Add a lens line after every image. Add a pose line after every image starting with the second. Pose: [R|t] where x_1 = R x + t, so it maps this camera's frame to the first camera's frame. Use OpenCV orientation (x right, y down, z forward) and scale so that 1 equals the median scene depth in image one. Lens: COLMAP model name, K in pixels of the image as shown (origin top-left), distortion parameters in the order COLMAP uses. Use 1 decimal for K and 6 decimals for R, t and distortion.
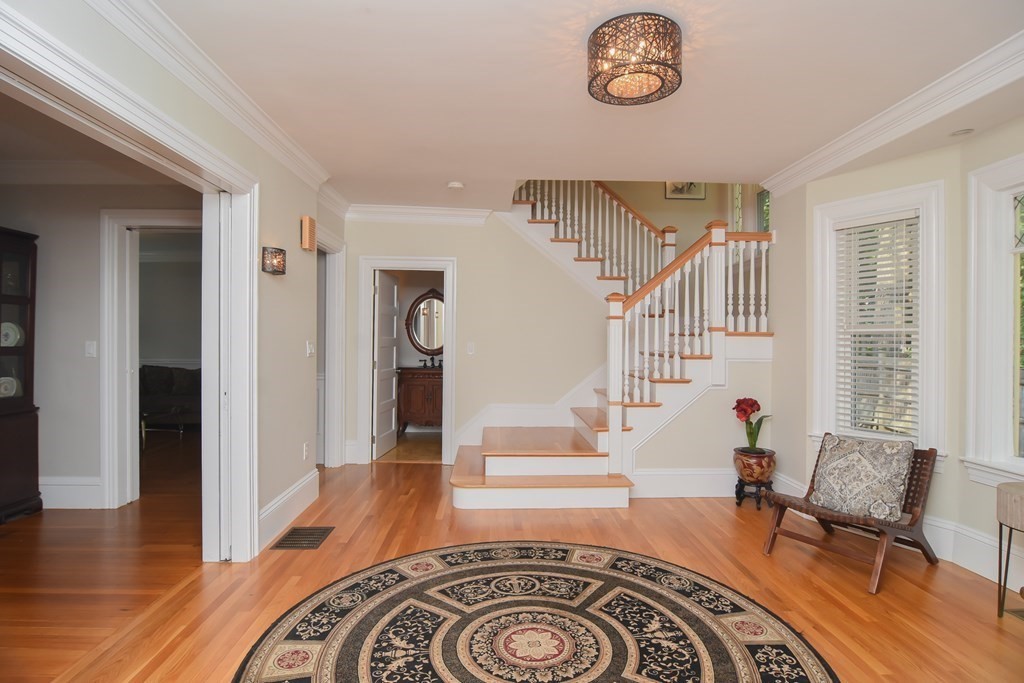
lens RADIAL K [[551.1, 0, 510.2], [0, 551.1, 340.8], [0, 0, 1]] dist [-0.007558, -0.000989]
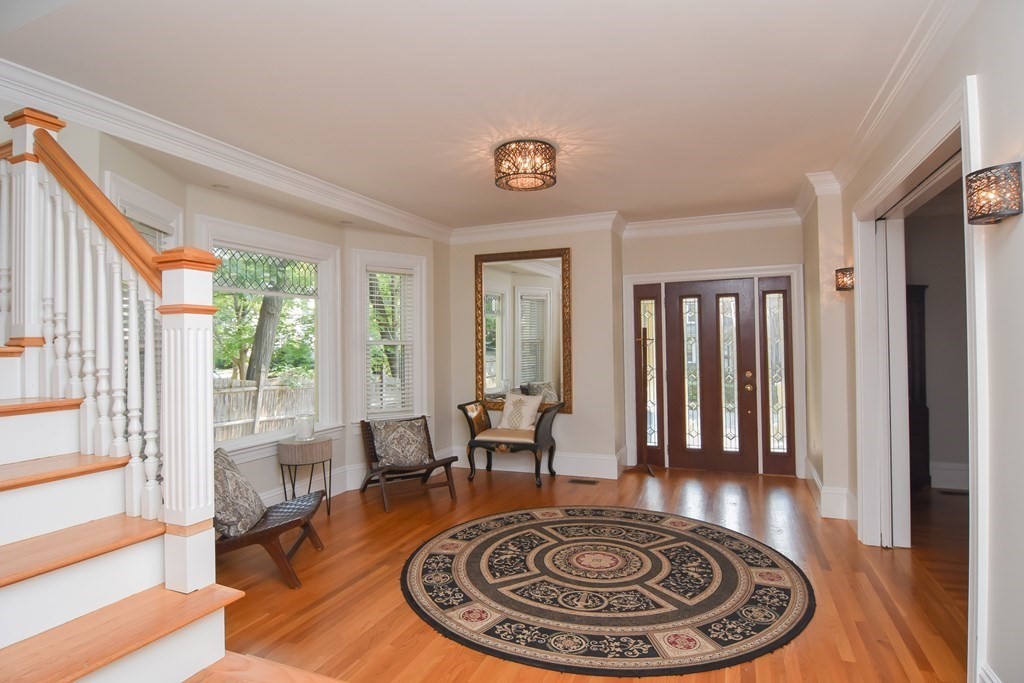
lens RADIAL K [[551.1, 0, 513.2], [0, 551.1, 341.7], [0, 0, 1]] dist [-0.007558, -0.000989]
pose [[-0.913861, 0.010935, 0.405879, -0.290383], [0.012493, 0.999921, 0.001191, -0.026475], [-0.405834, 0.006160, -0.913926, 2.000611]]
